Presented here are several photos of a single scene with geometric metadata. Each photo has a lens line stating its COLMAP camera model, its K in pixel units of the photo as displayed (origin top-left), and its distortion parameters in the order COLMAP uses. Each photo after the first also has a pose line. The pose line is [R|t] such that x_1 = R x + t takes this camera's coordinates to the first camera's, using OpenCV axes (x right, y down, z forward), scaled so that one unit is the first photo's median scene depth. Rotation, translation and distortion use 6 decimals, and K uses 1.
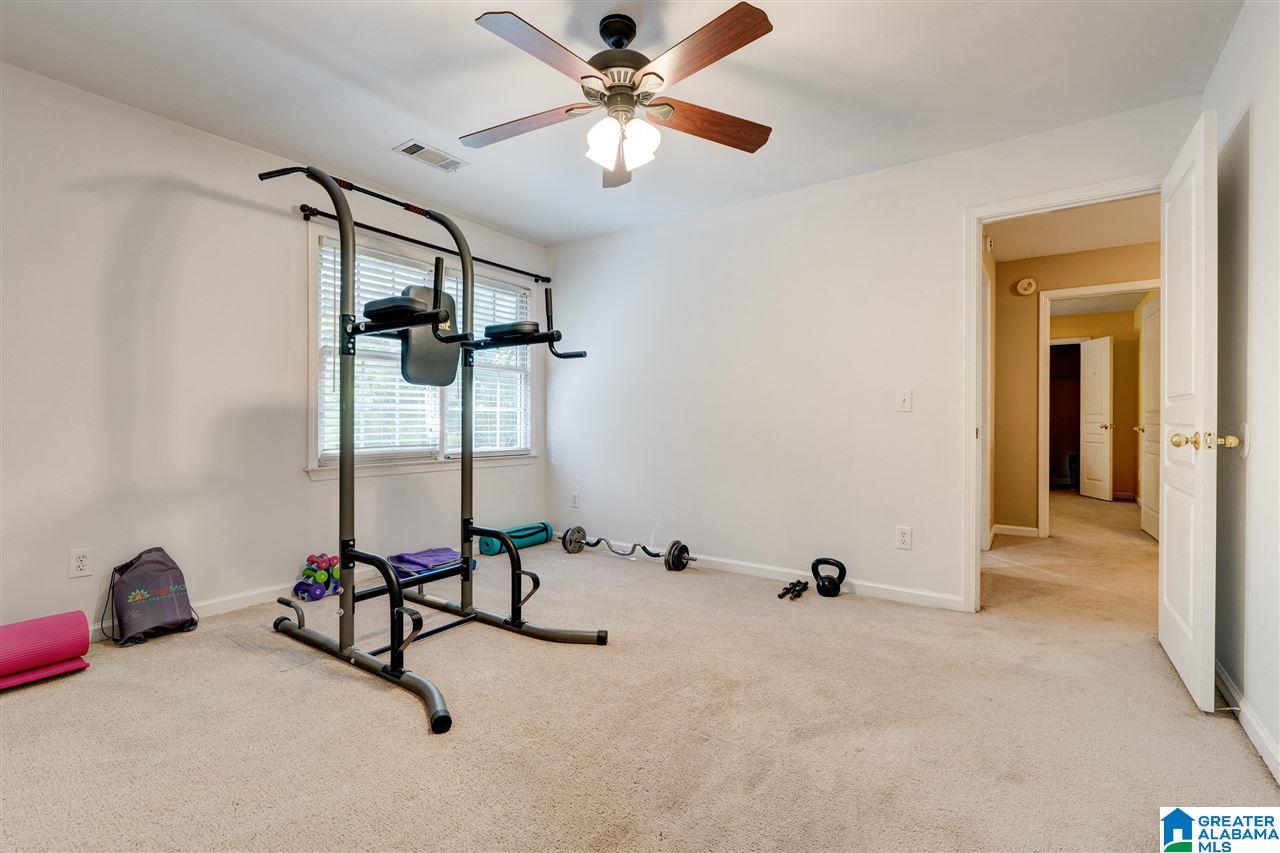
lens RADIAL K [[598.0, 0, 637.6], [0, 598.0, 422.8], [0, 0, 1]] dist [-0.004812, 0.002059]
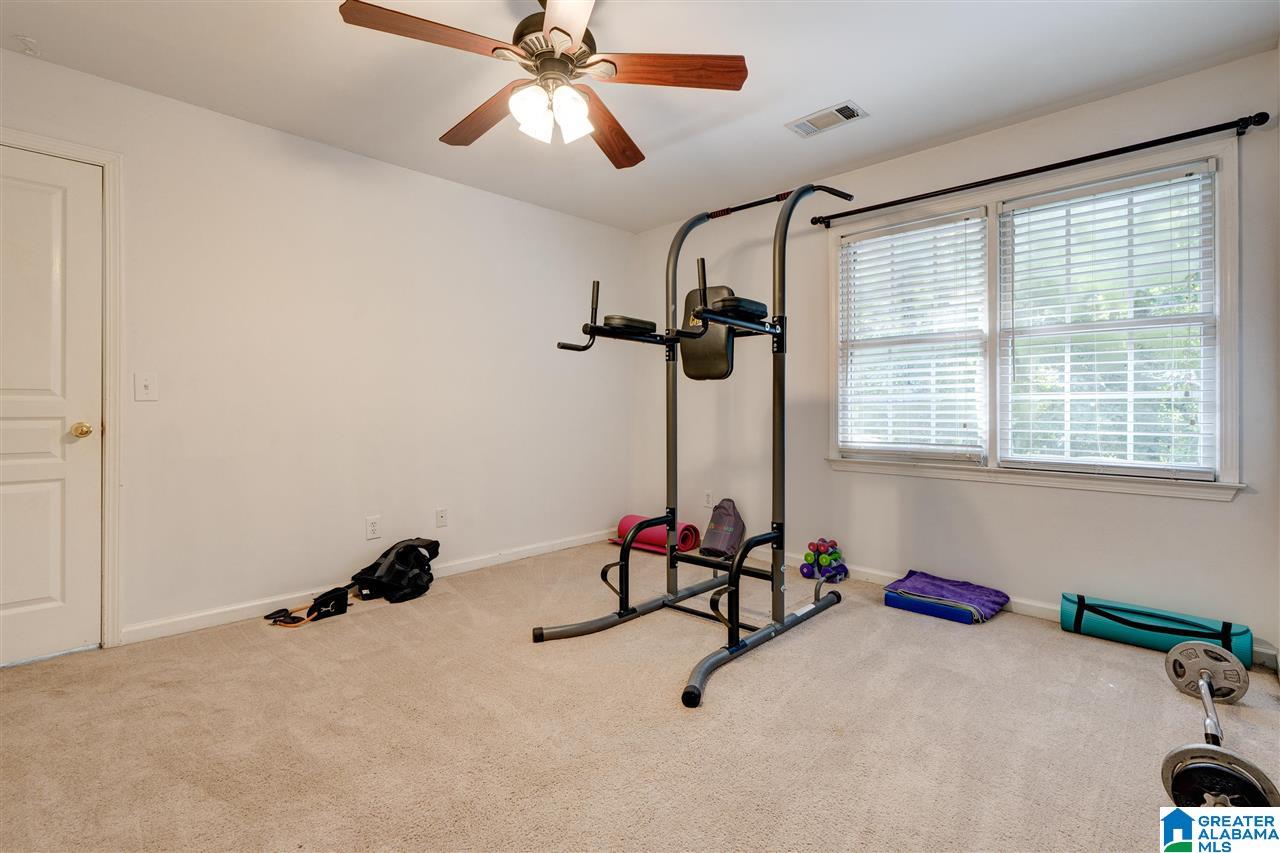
lens RADIAL K [[598.0, 0, 637.8], [0, 598.0, 413.1], [0, 0, 1]] dist [-0.004812, 0.002059]
pose [[-0.179249, 0.000870, -0.983803, 0.482997], [-0.007747, 0.999967, 0.002296, -0.003134], [0.983773, 0.008033, -0.179237, 0.721560]]
